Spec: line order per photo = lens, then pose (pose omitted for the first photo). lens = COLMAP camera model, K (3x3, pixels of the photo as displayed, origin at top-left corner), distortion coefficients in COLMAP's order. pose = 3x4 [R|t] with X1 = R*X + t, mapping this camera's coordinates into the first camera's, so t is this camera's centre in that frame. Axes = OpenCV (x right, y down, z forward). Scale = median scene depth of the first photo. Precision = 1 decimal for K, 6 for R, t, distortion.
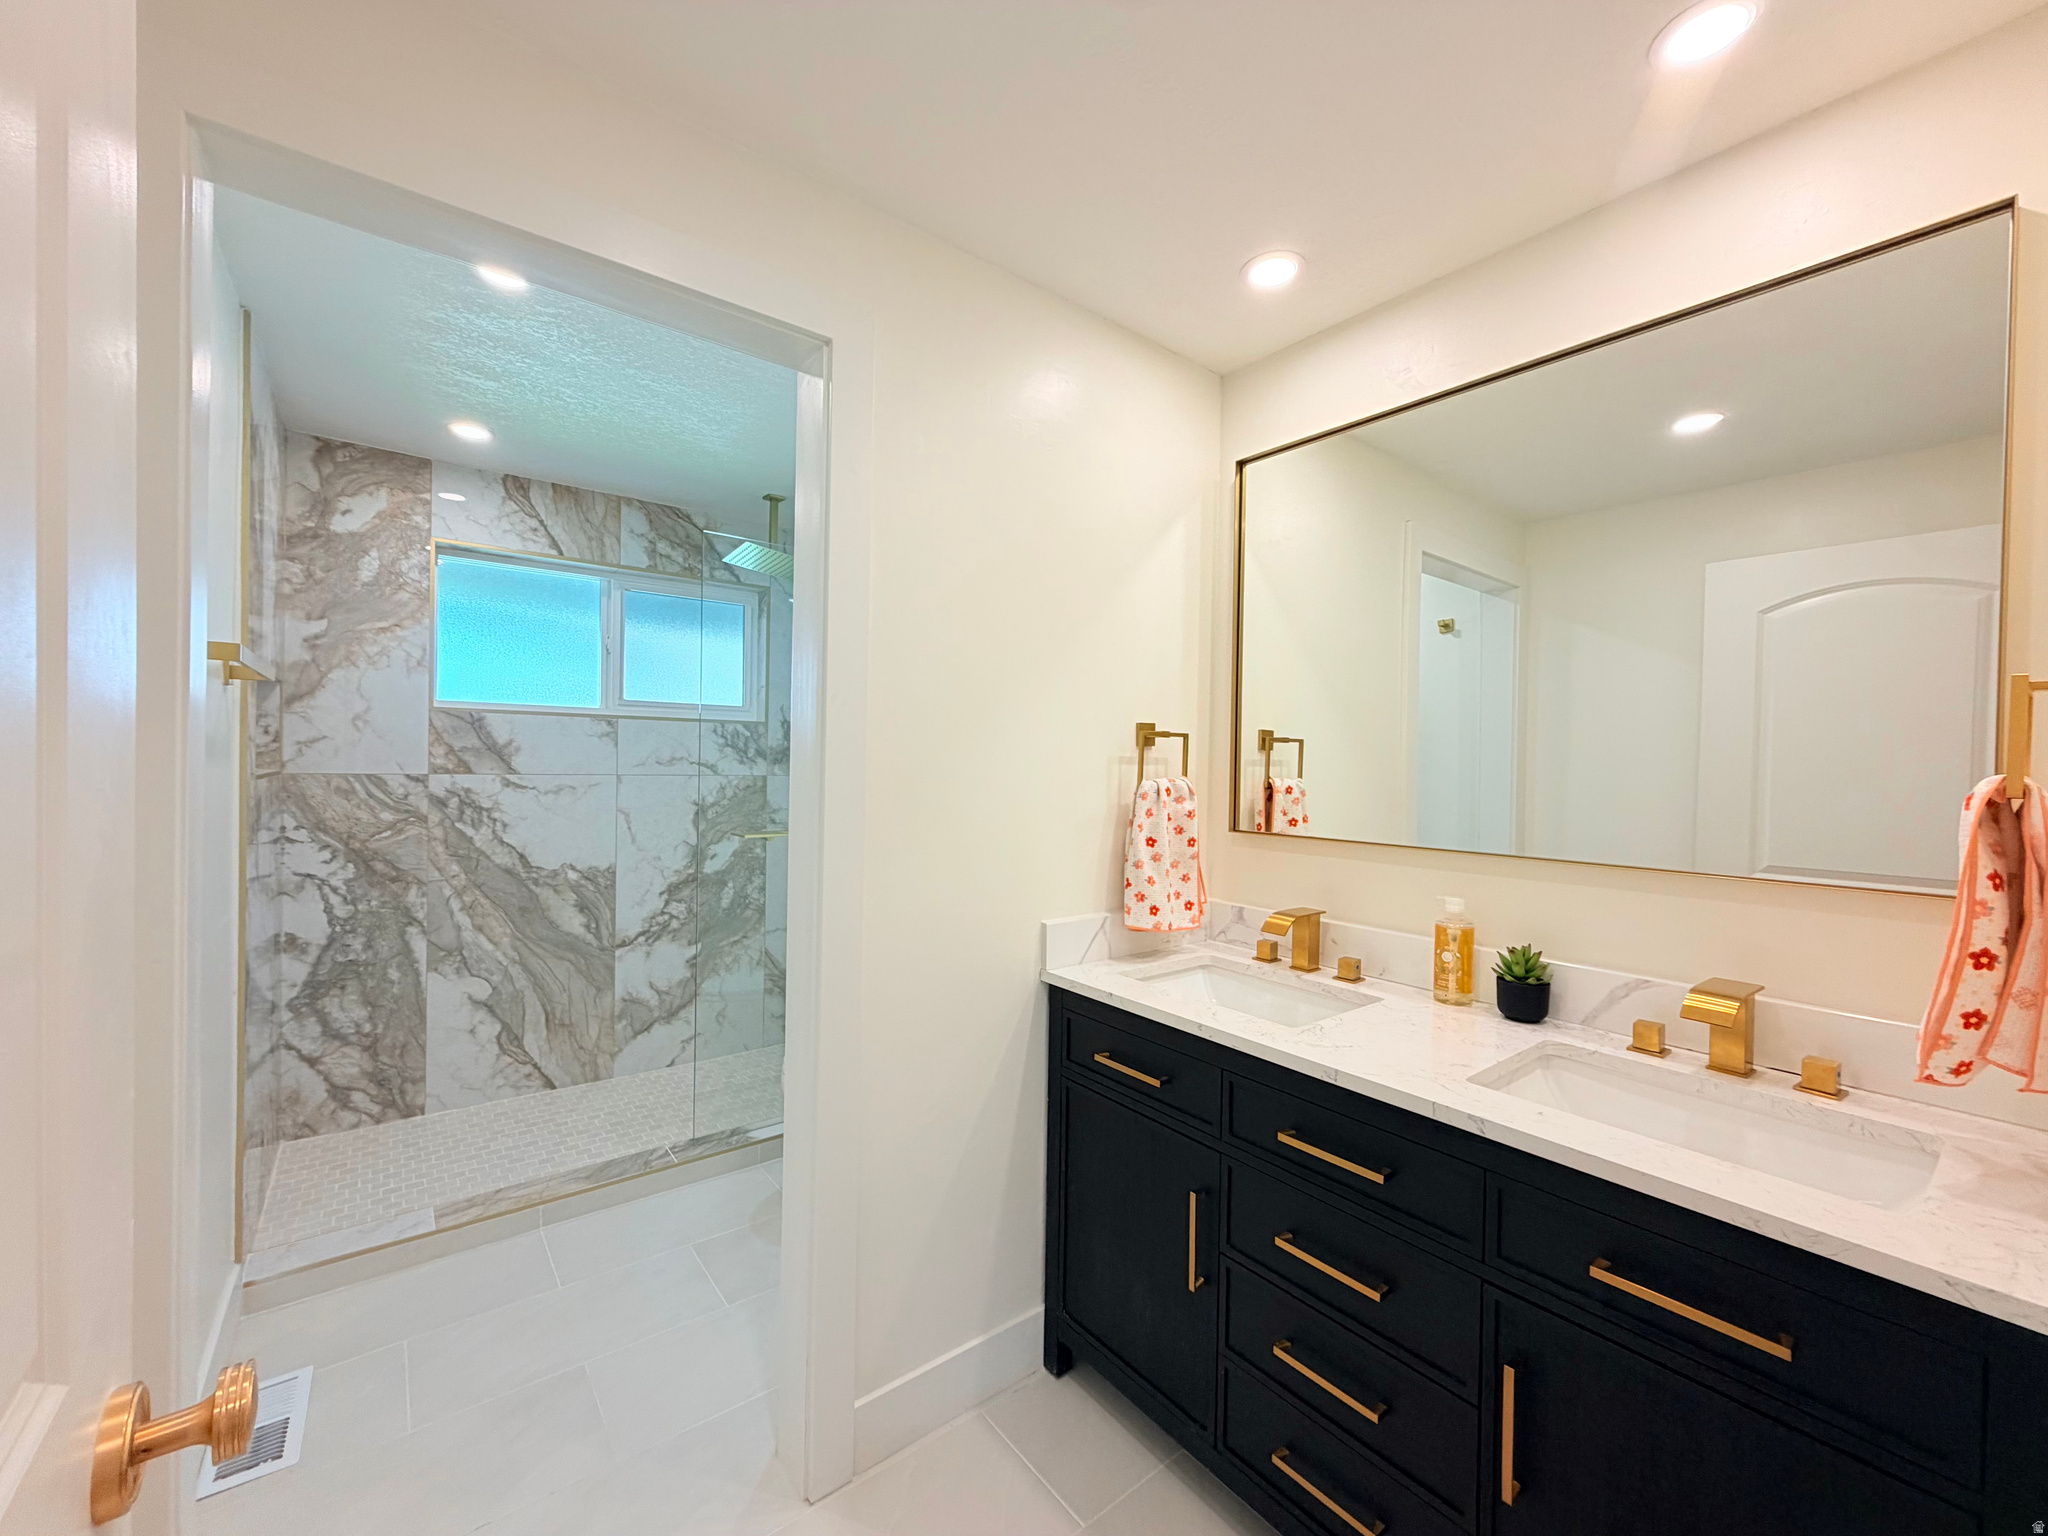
lens RADIAL K [[821.0, 0, 1019.3], [0, 821.0, 769.4], [0, 0, 1]] dist [0.008061, -0.000892]
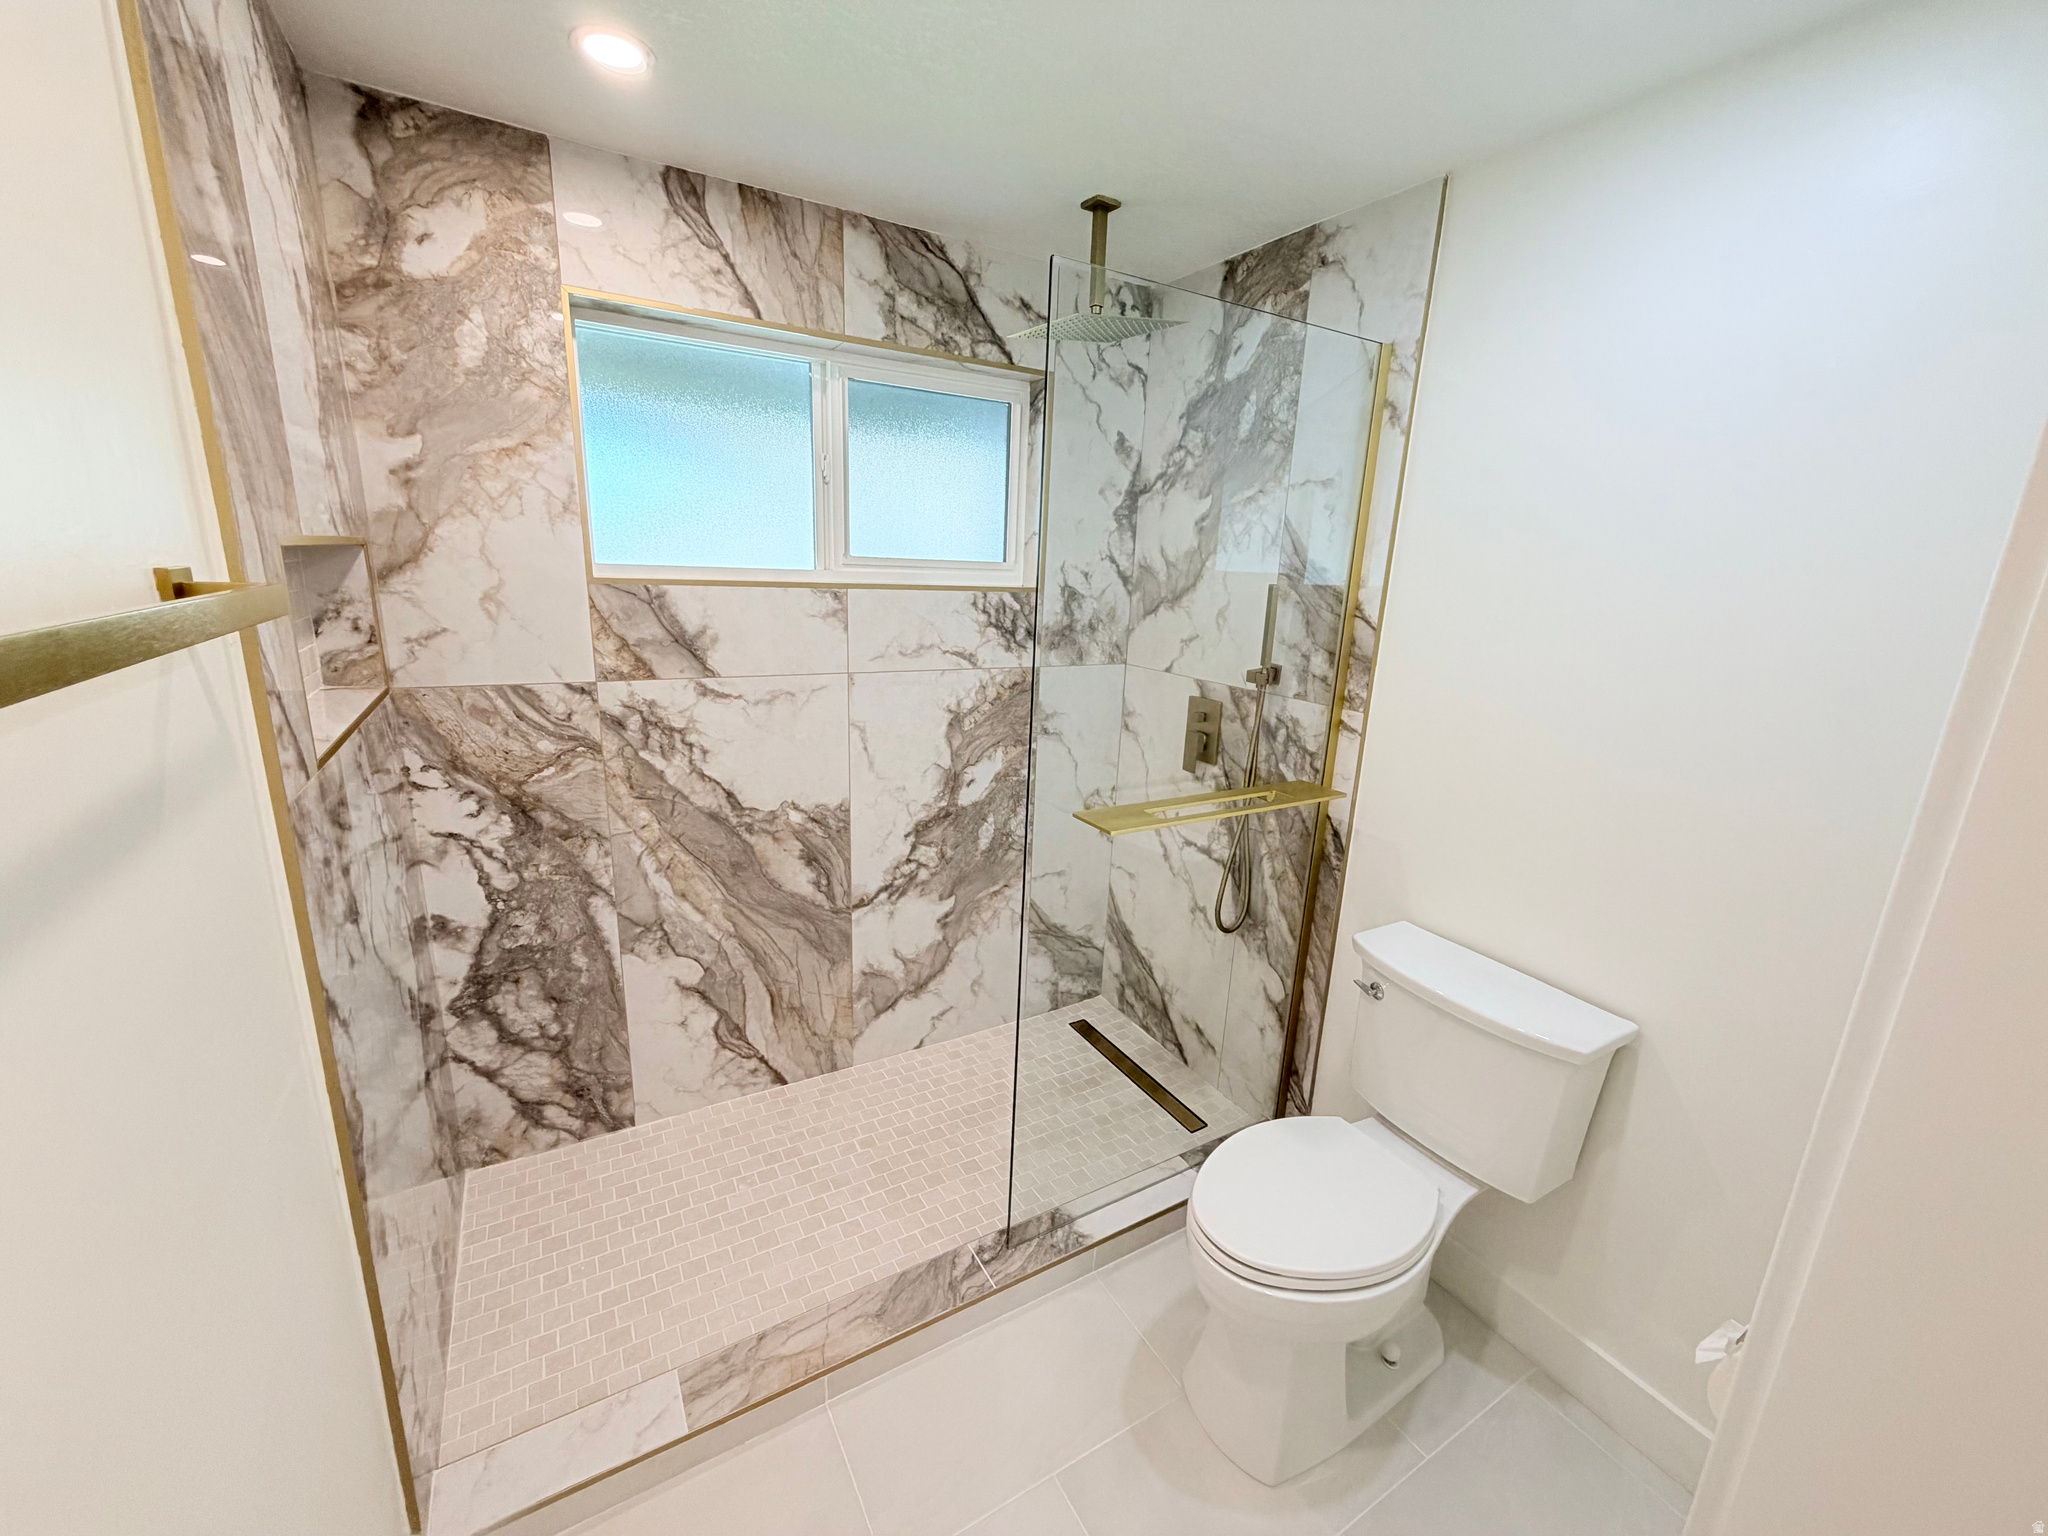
lens RADIAL K [[821.0, 0, 1023.5], [0, 821.0, 764.4], [0, 0, 1]] dist [0.008061, -0.000892]
pose [[0.991374, 0.050547, -0.120921, -0.242548], [-0.021794, 0.973369, 0.228206, -0.073210], [0.129236, -0.223602, 0.966075, 0.323163]]
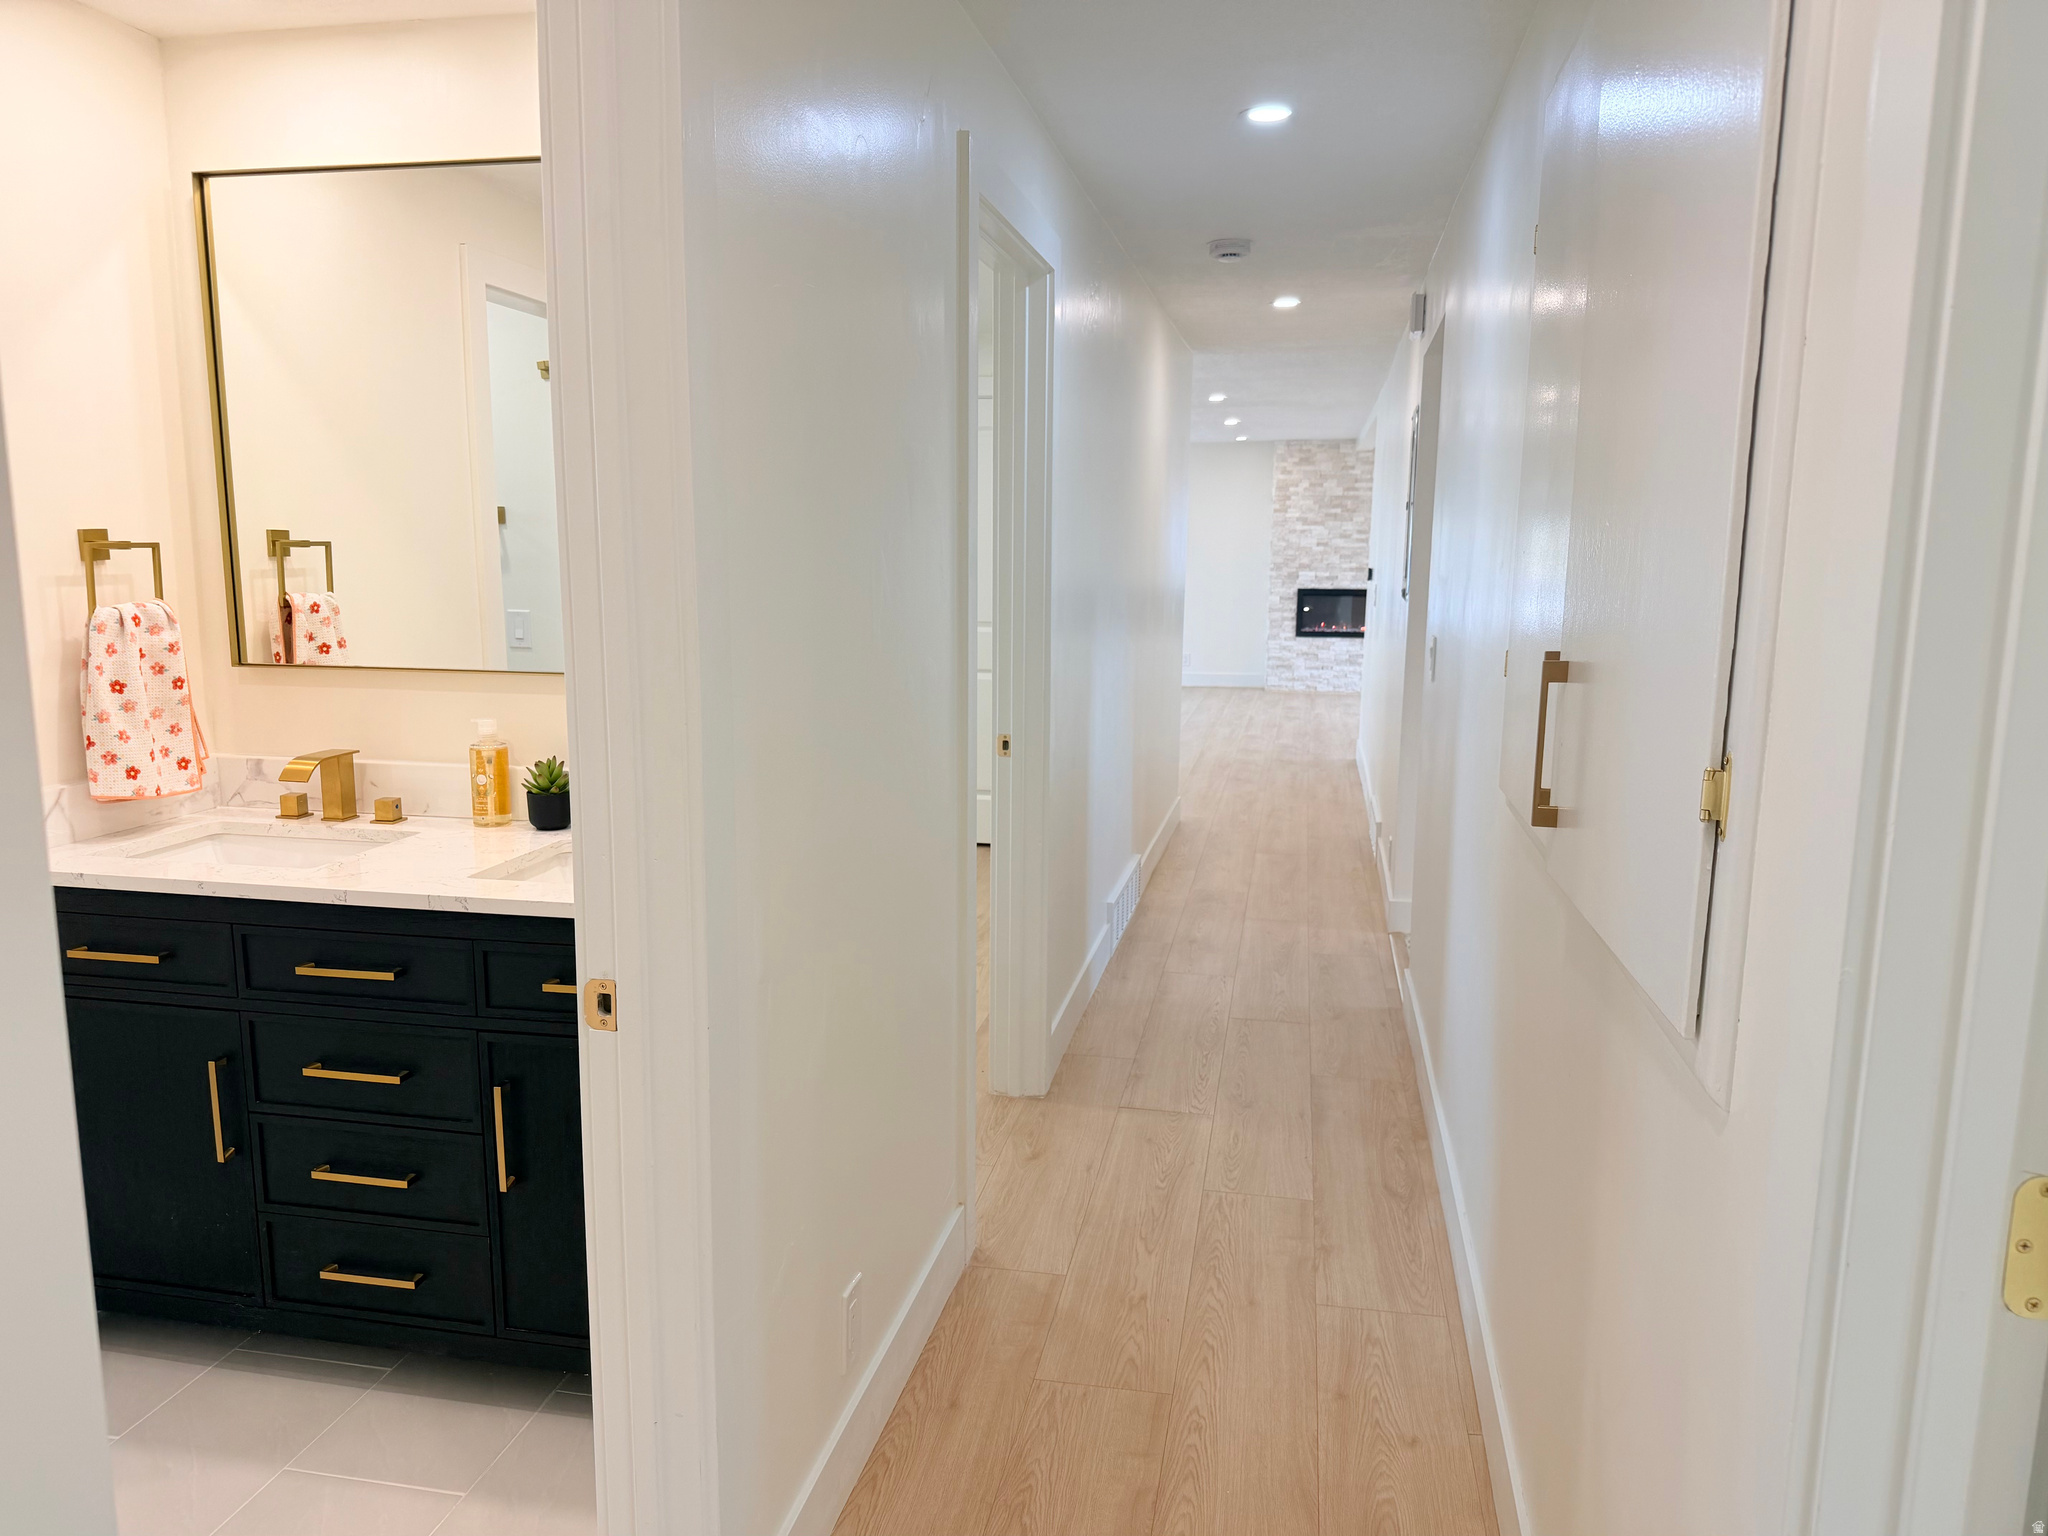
lens RADIAL K [[1438.8, 0, 1021.7], [0, 1438.8, 771.7], [0, 0, 1]] dist [-0.008501, 0.000741]
pose [[0.755737, -0.117371, 0.644272, -0.116300], [0.013261, 0.986349, 0.164135, -0.066188], [-0.654741, -0.115499, 0.746977, -0.880976]]
